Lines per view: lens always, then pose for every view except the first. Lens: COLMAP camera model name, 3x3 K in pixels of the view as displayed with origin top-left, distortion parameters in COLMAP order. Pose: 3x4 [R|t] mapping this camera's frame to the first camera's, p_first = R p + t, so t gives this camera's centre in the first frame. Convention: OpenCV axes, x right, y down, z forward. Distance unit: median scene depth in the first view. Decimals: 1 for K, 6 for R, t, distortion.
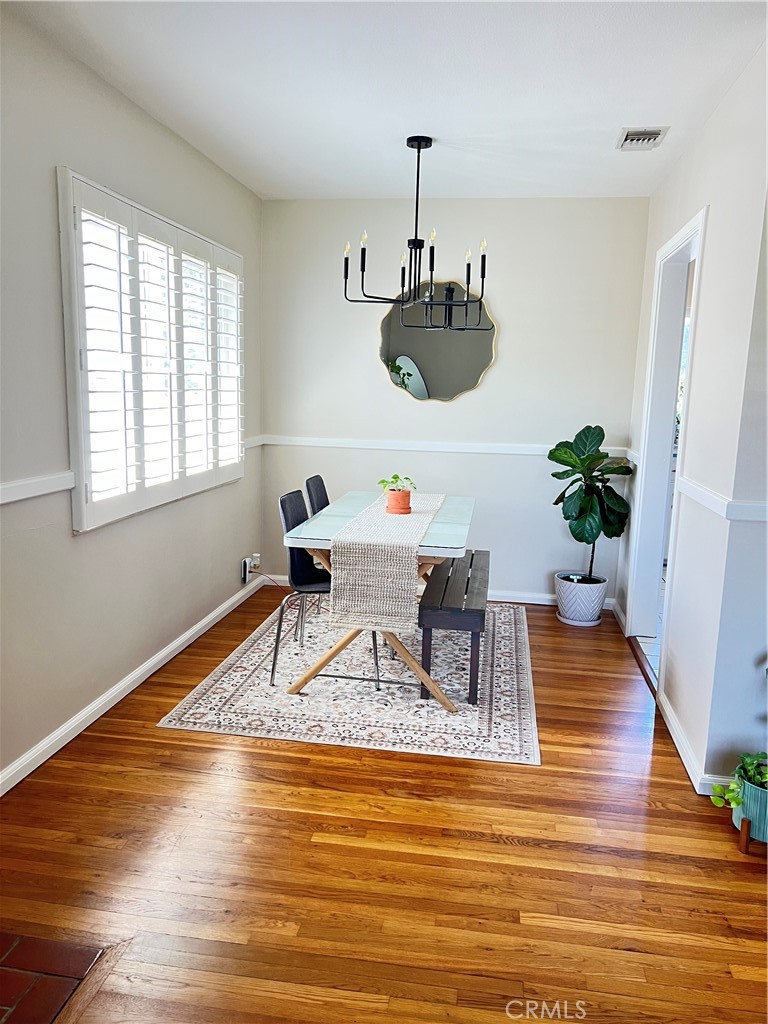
lens RADIAL K [[767.2, 0, 379.2], [0, 767.2, 515.3], [0, 0, 1]] dist [0.013347, -0.005066]
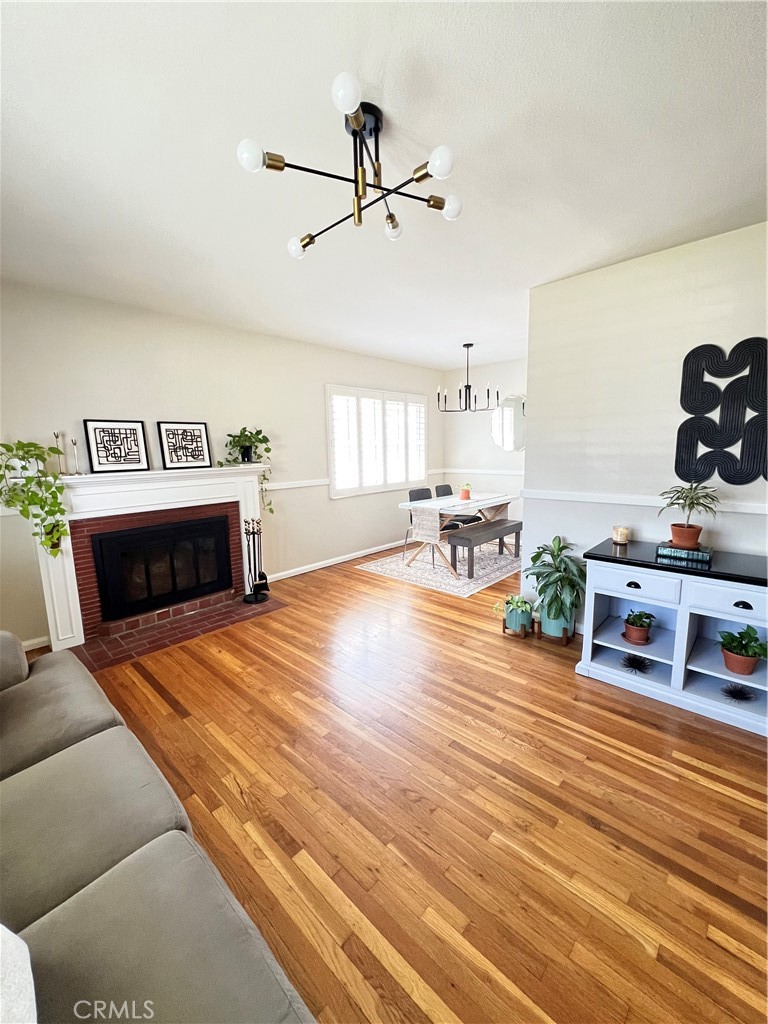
lens RADIAL K [[412.5, 0, 384.2], [0, 412.5, 509.0], [0, 0, 1]] dist [0.001179, -0.000390]
pose [[0.826856, 0.039287, -0.561039, 0.647669], [-0.052592, 0.998587, -0.007582, 0.058086], [0.559949, 0.035776, 0.827755, -0.224649]]
